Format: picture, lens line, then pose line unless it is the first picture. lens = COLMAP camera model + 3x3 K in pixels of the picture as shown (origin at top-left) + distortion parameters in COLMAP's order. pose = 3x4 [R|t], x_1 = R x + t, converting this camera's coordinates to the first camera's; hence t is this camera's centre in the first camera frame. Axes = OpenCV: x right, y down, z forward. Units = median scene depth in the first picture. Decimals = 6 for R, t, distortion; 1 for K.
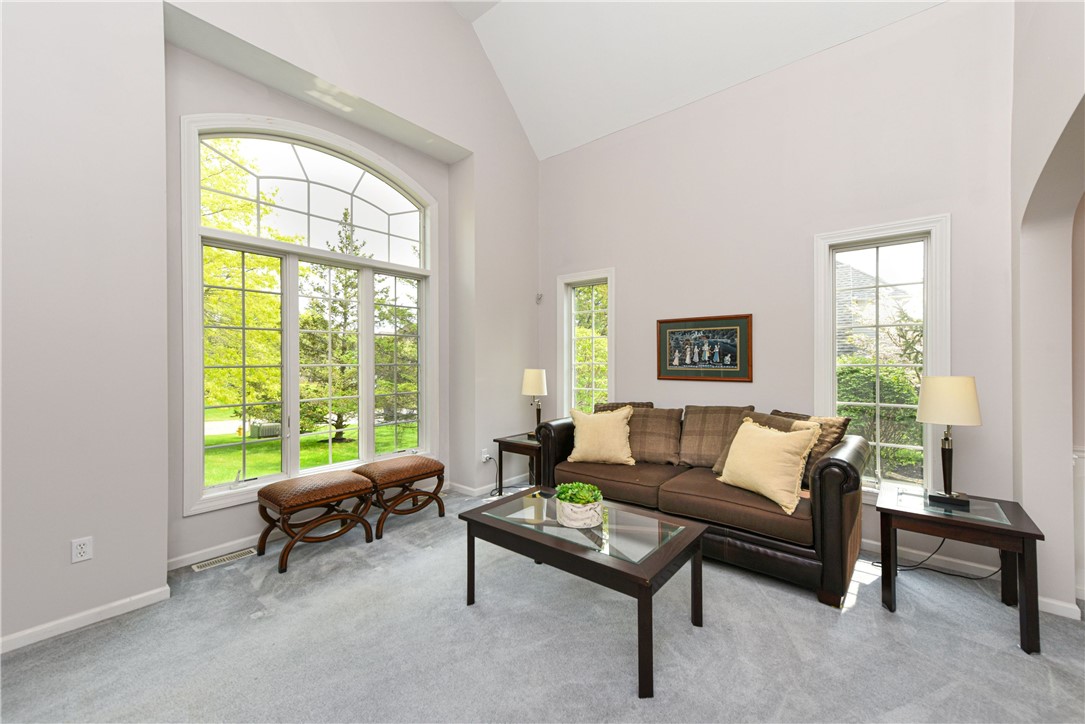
lens RADIAL K [[427.9, 0, 542.5], [0, 427.9, 362.0], [0, 0, 1]] dist [-0.000187, 0.000292]
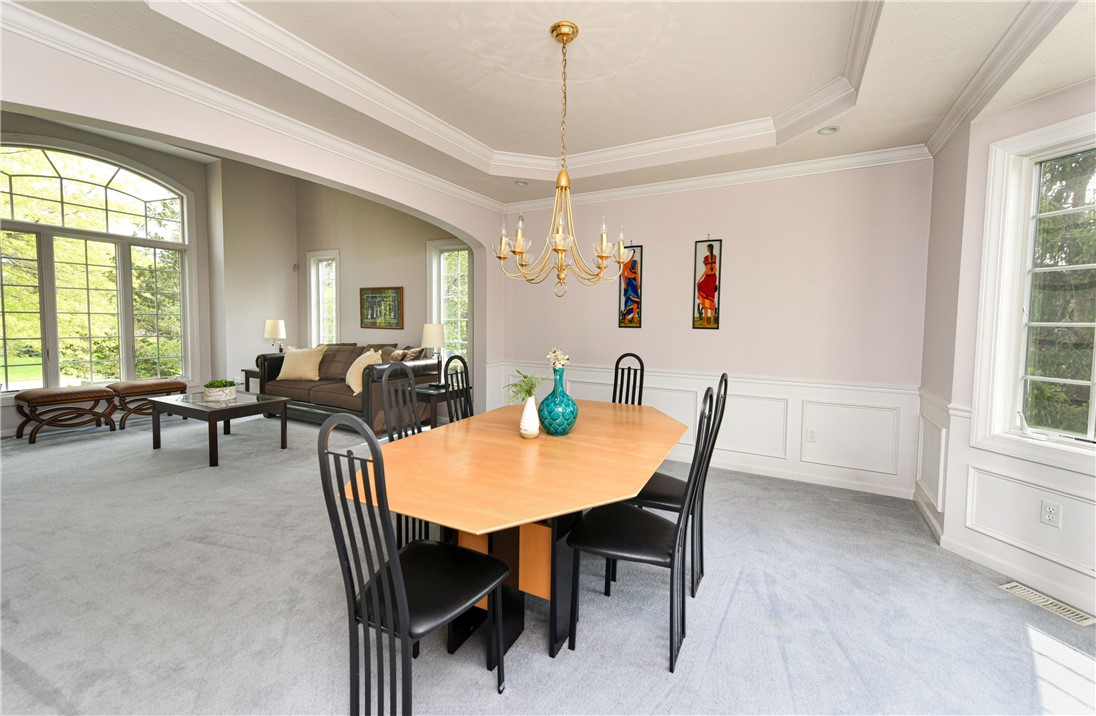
lens RADIAL K [[427.9, 0, 548.6], [0, 427.9, 345.2], [0, 0, 1]] dist [0.000716, -0.000151]
pose [[0.977103, 0.004682, 0.212715, 0.651761], [-0.016064, 0.998528, 0.051811, 0.013896], [-0.212159, -0.054042, 0.975740, -0.657109]]
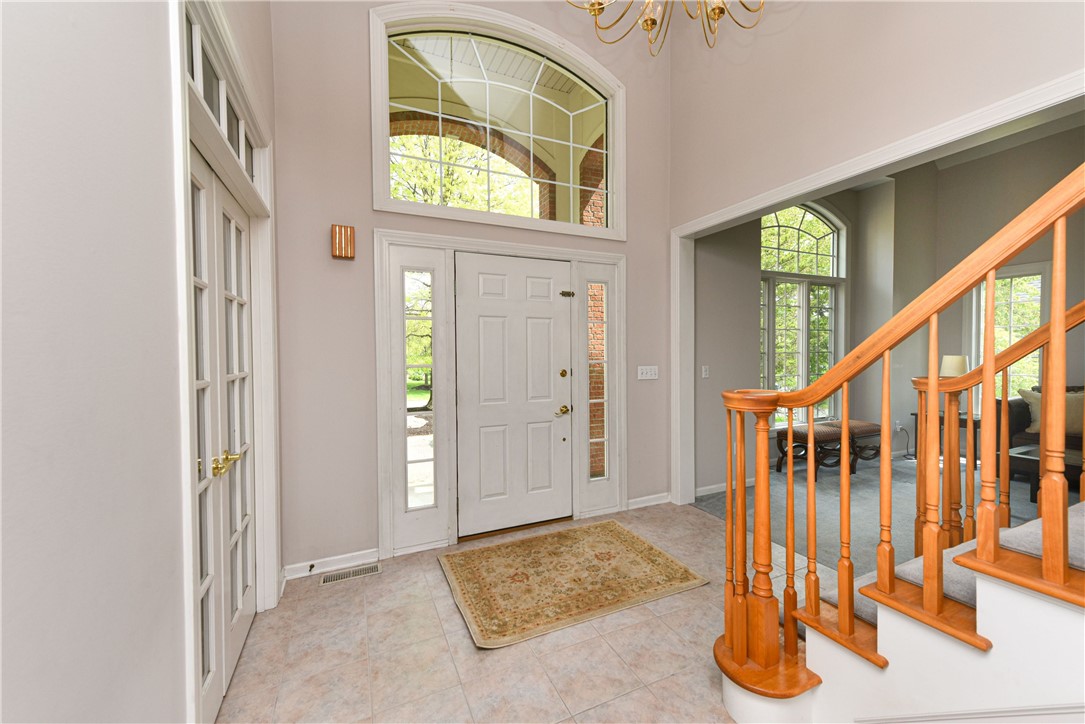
lens RADIAL K [[427.9, 0, 542.5], [0, 427.9, 362.0], [0, 0, 1]] dist [-0.000187, 0.000292]
pose [[0.902262, 0.008585, -0.431103, -0.612353], [0.004704, 0.999546, 0.029750, -0.009279], [0.431162, -0.028870, 0.901812, -0.634899]]
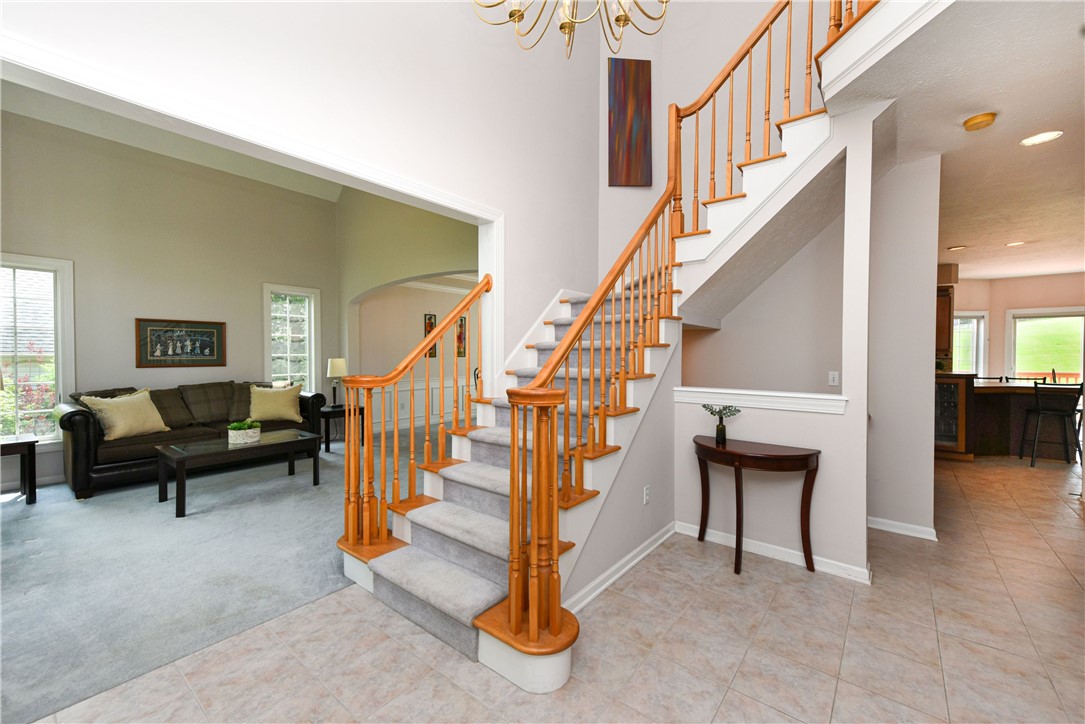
lens RADIAL K [[427.9, 0, 542.5], [0, 427.9, 362.0], [0, 0, 1]] dist [-0.000187, 0.000292]
pose [[-0.011587, -0.020521, 0.999722, -1.037041], [0.003853, 0.999781, 0.020567, 0.003921], [-0.999925, 0.004091, -0.011506, -0.133151]]
